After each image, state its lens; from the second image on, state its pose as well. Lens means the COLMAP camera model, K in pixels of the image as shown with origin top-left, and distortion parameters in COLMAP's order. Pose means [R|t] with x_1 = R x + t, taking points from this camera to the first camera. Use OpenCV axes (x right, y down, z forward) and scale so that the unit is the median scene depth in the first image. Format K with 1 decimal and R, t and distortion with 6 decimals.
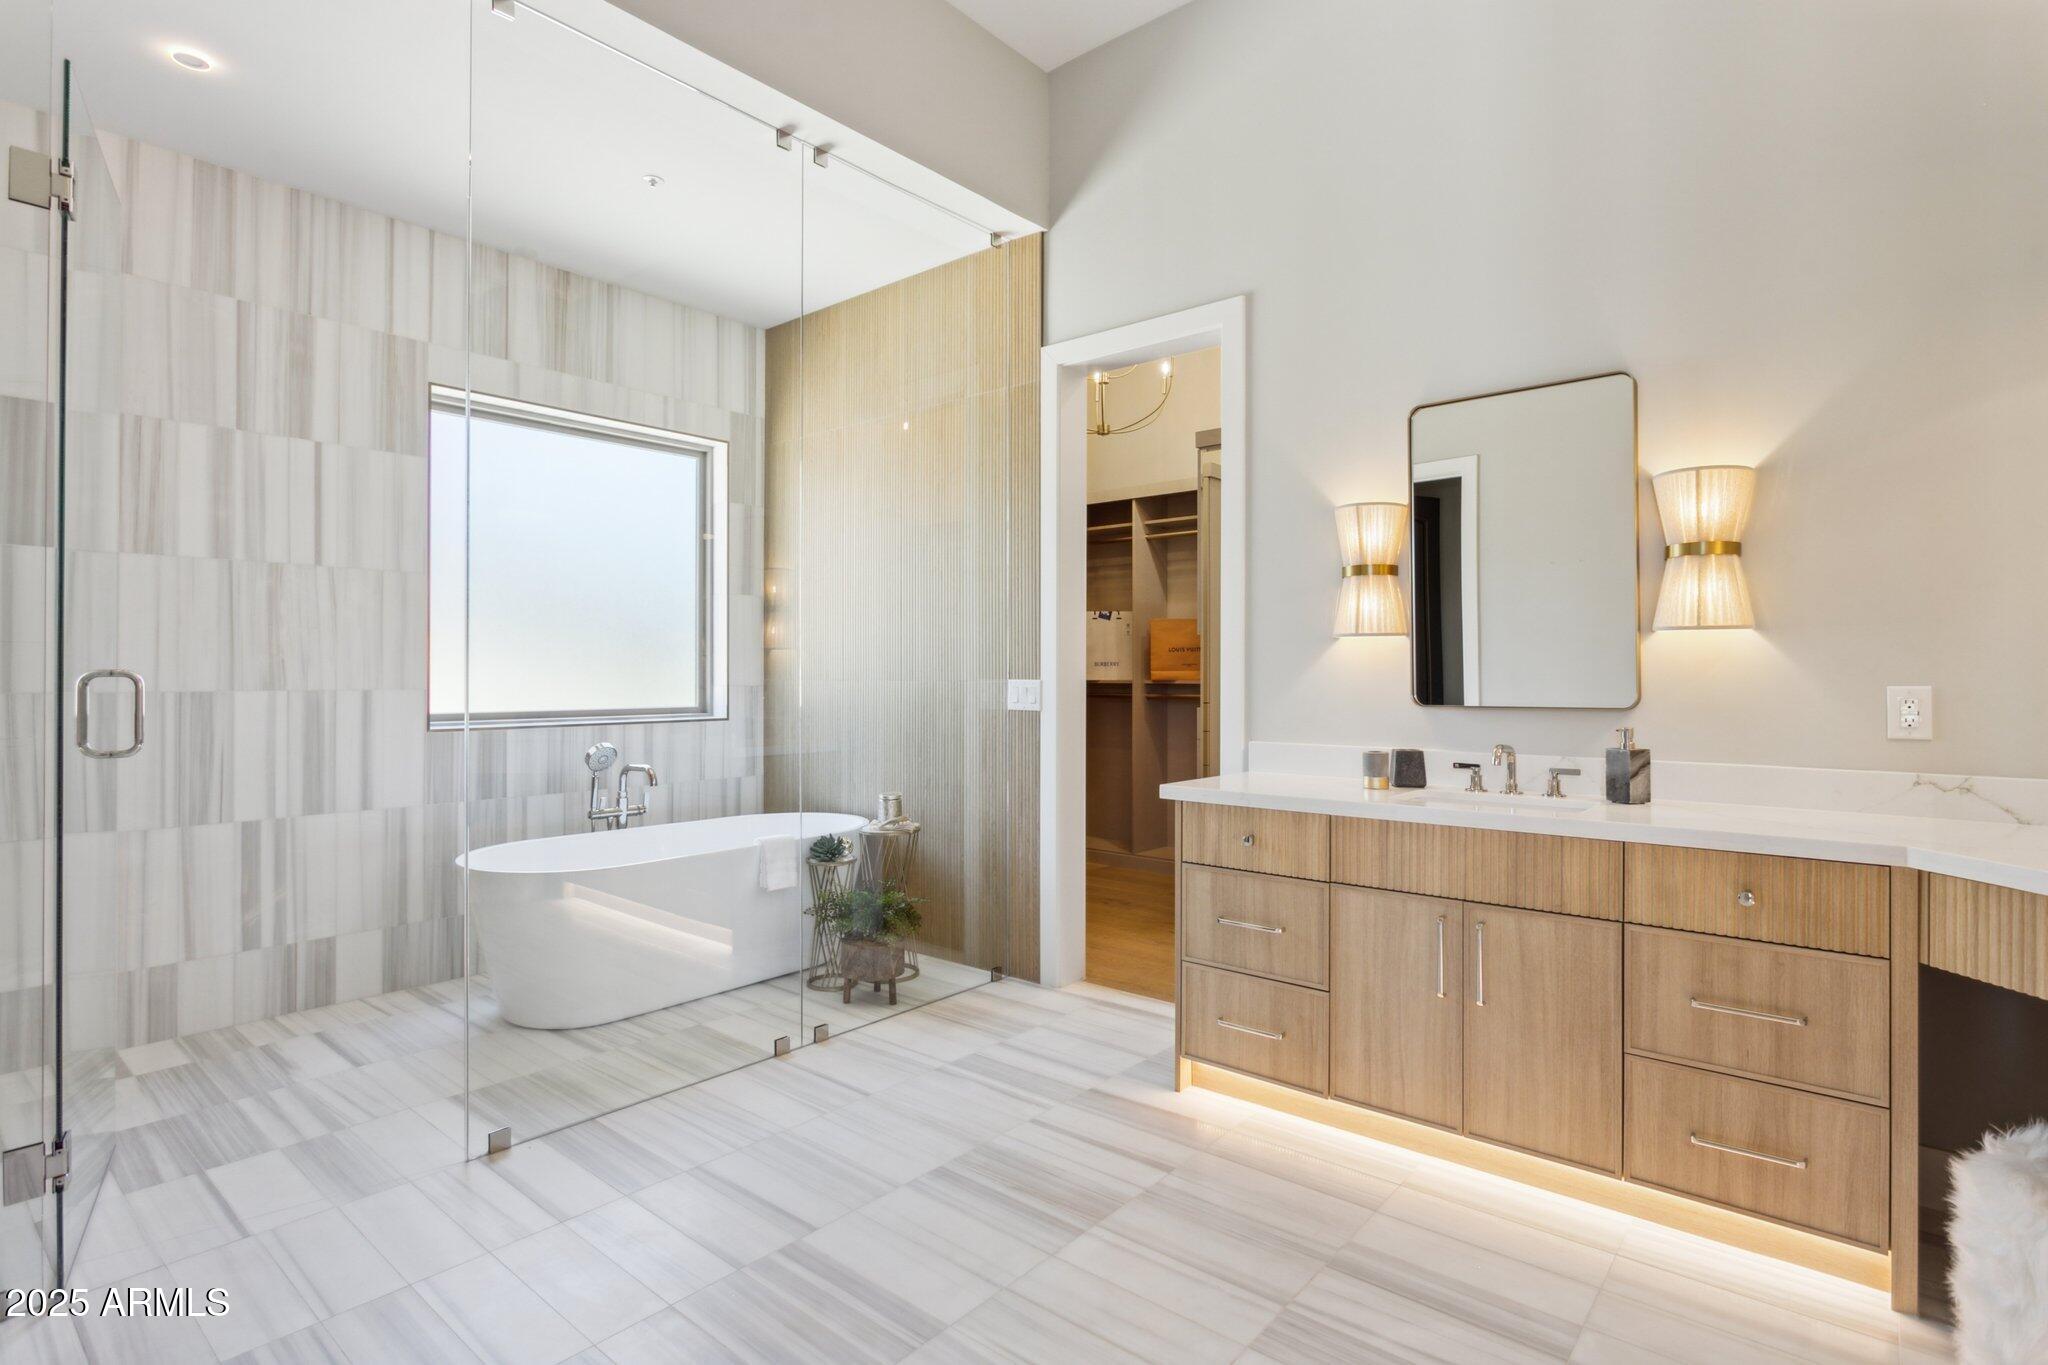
lens RADIAL K [[1056.5, 0, 1024.0], [0, 1056.5, 682.5], [0, 0, 1]] dist [-0.002172, -0.000733]
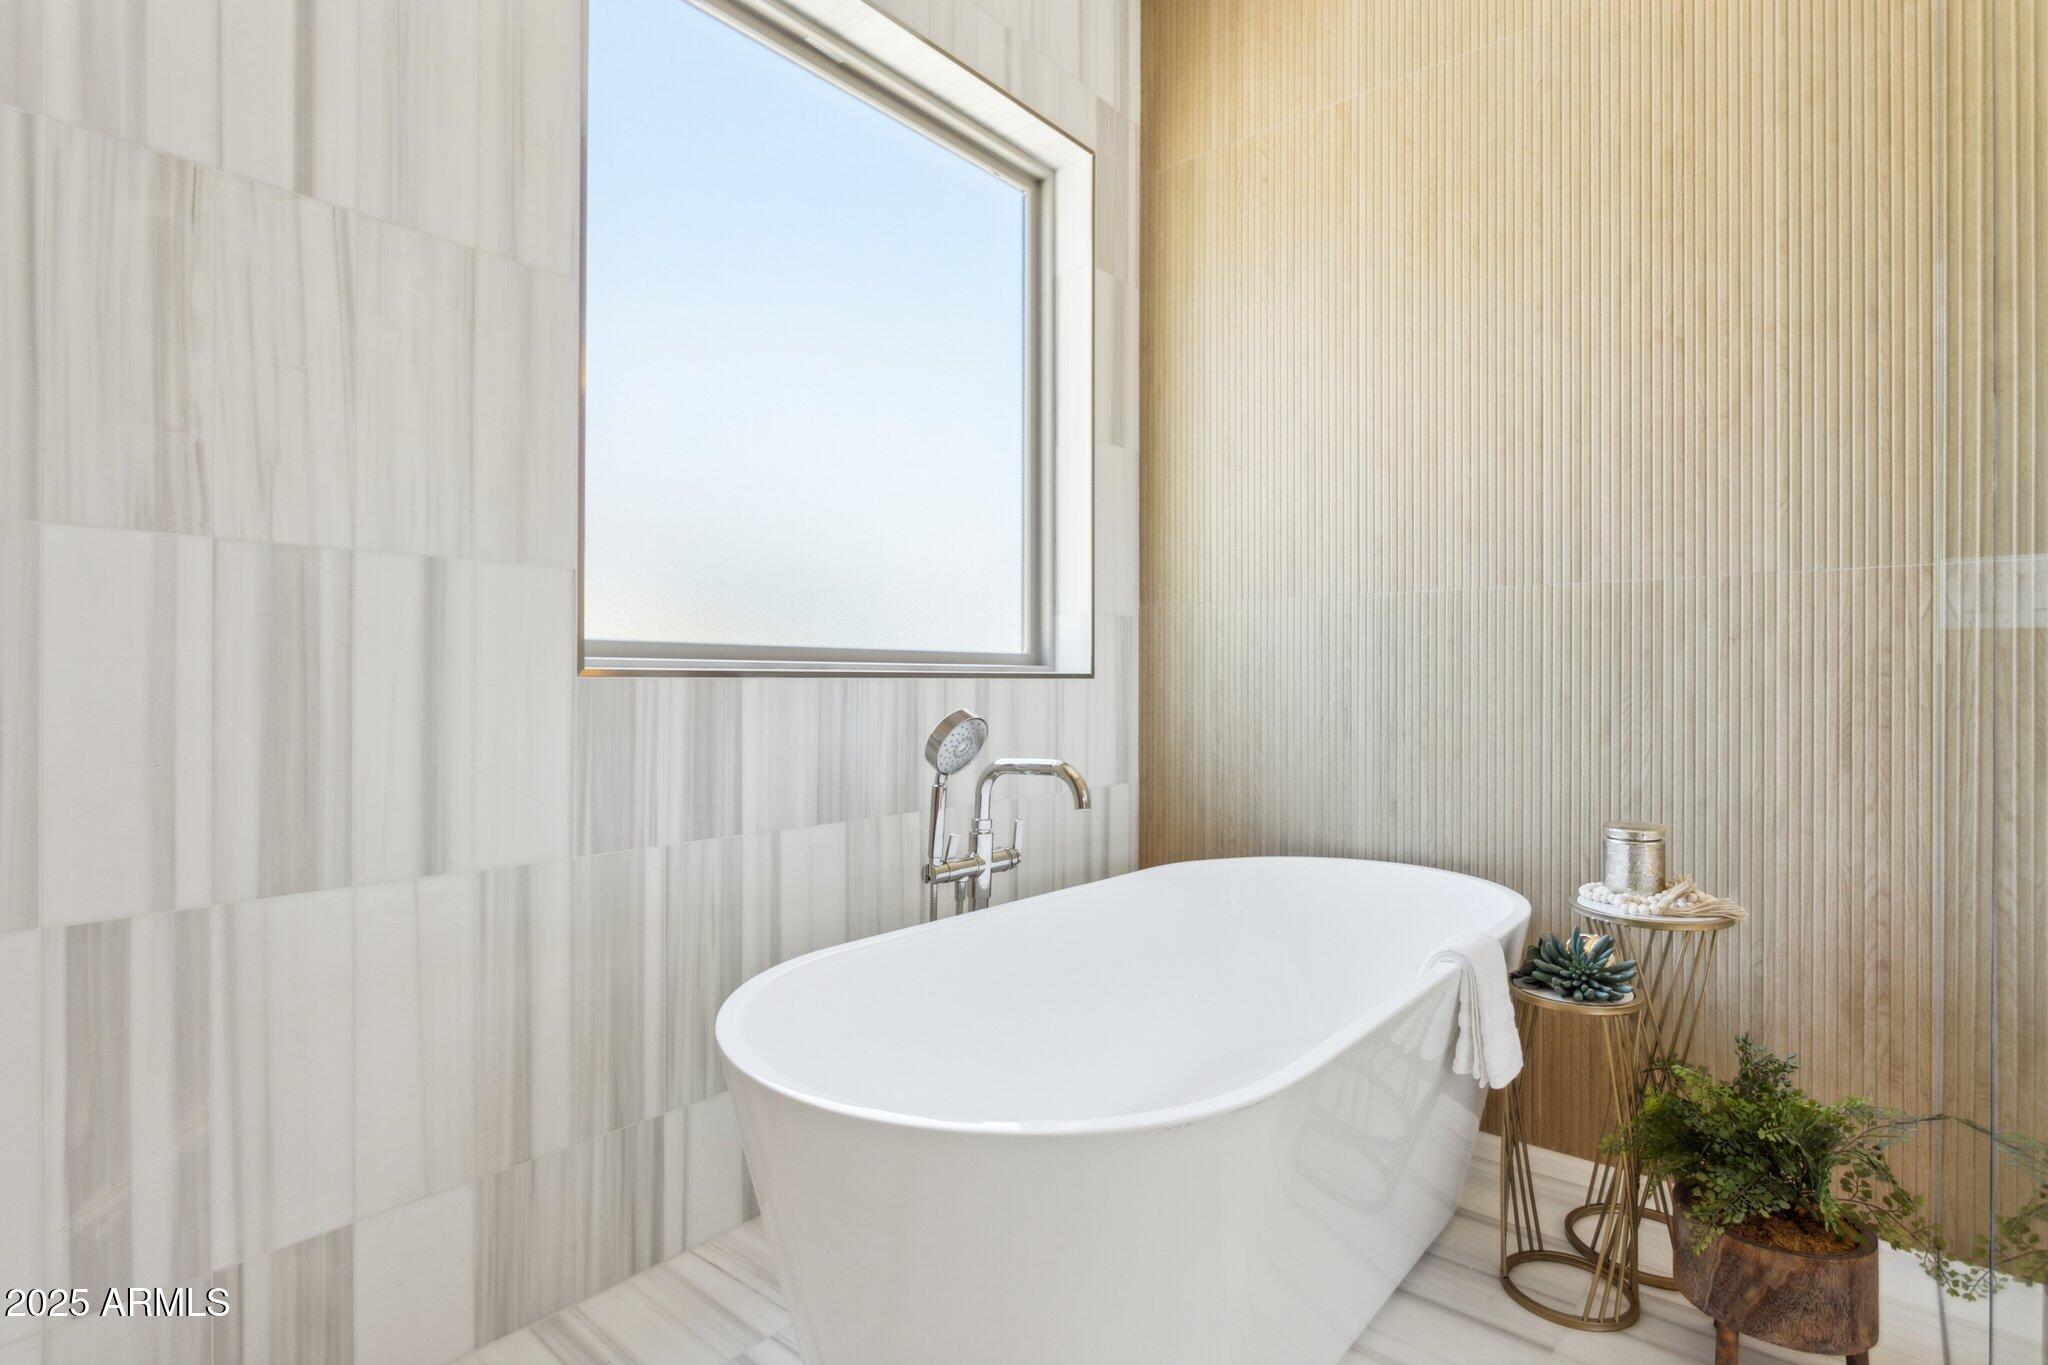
lens RADIAL K [[1022.1, 0, 1027.8], [0, 1022.1, 697.3], [0, 0, 1]] dist [-0.010822, 0.000906]
pose [[0.999574, 0.007508, 0.028195, -0.418454], [-0.007822, 0.999908, 0.011049, 0.051258], [-0.028110, -0.011265, 0.999541, 0.626750]]
